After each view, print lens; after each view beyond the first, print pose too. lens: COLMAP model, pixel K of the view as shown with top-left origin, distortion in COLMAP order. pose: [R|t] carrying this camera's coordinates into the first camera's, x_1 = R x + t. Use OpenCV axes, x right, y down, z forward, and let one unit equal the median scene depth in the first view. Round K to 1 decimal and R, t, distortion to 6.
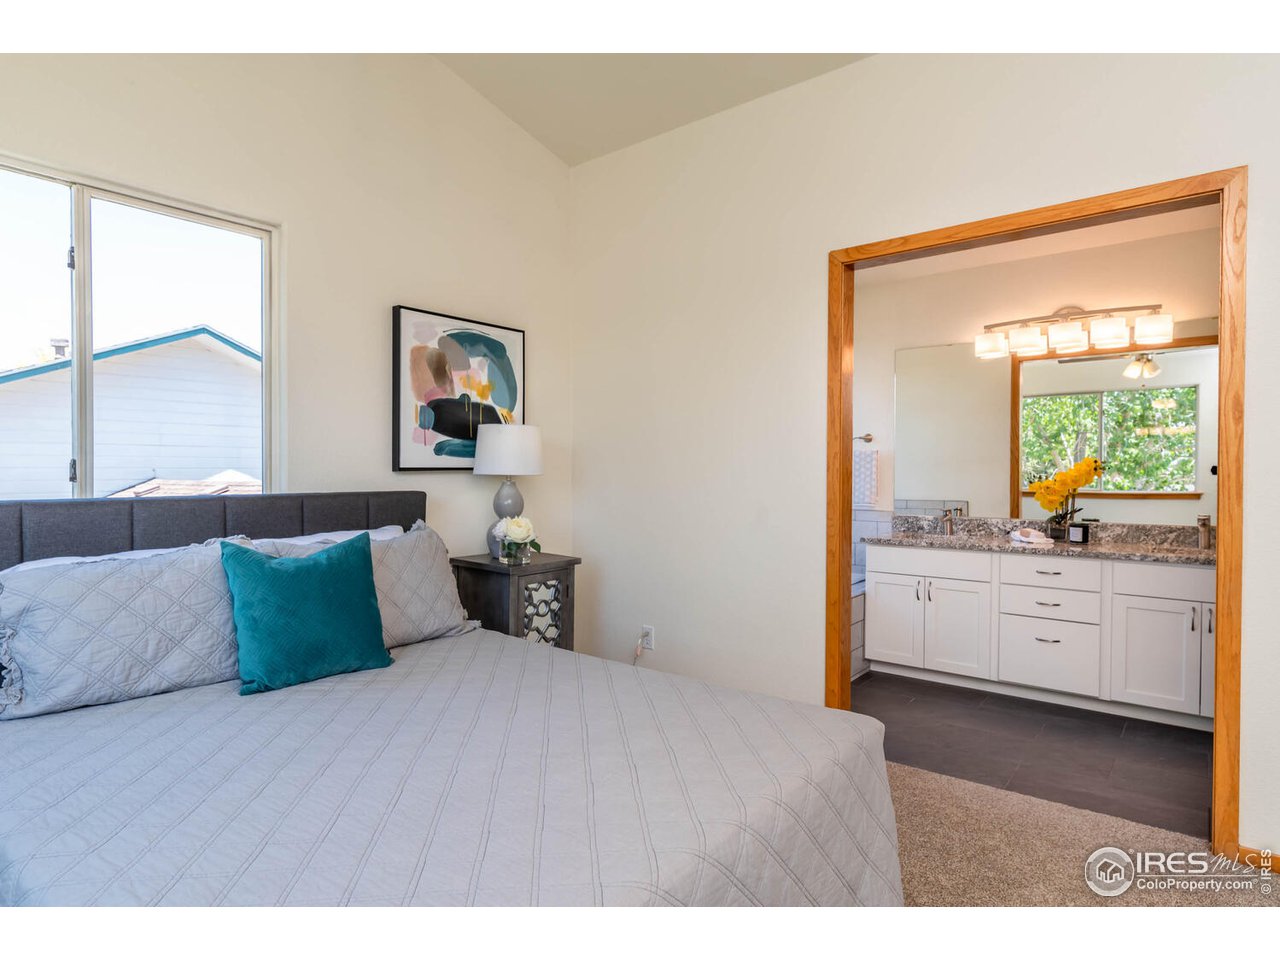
lens RADIAL K [[707.9, 0, 640.0], [0, 707.9, 480.0], [0, 0, 1]] dist [-0.001436, -0.000190]
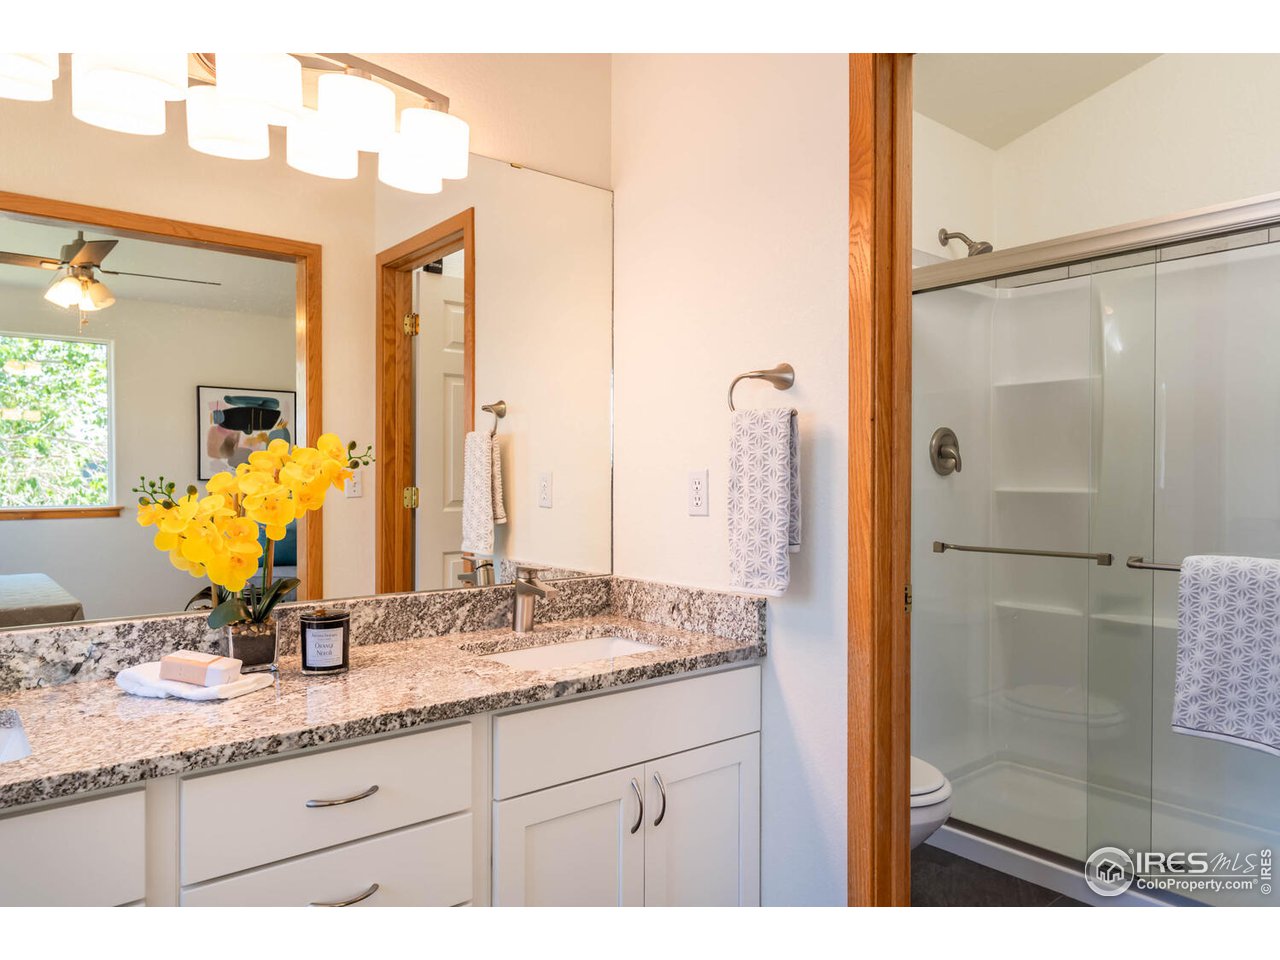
lens RADIAL K [[861.4, 0, 640.0], [0, 861.4, 480.0], [0, 0, 1]] dist [0.000315, -0.000198]
pose [[0.198963, -0.005474, 0.979992, 0.222293], [0.015691, 0.999874, 0.002399, -0.005517], [-0.979881, 0.014899, 0.199024, 0.750470]]
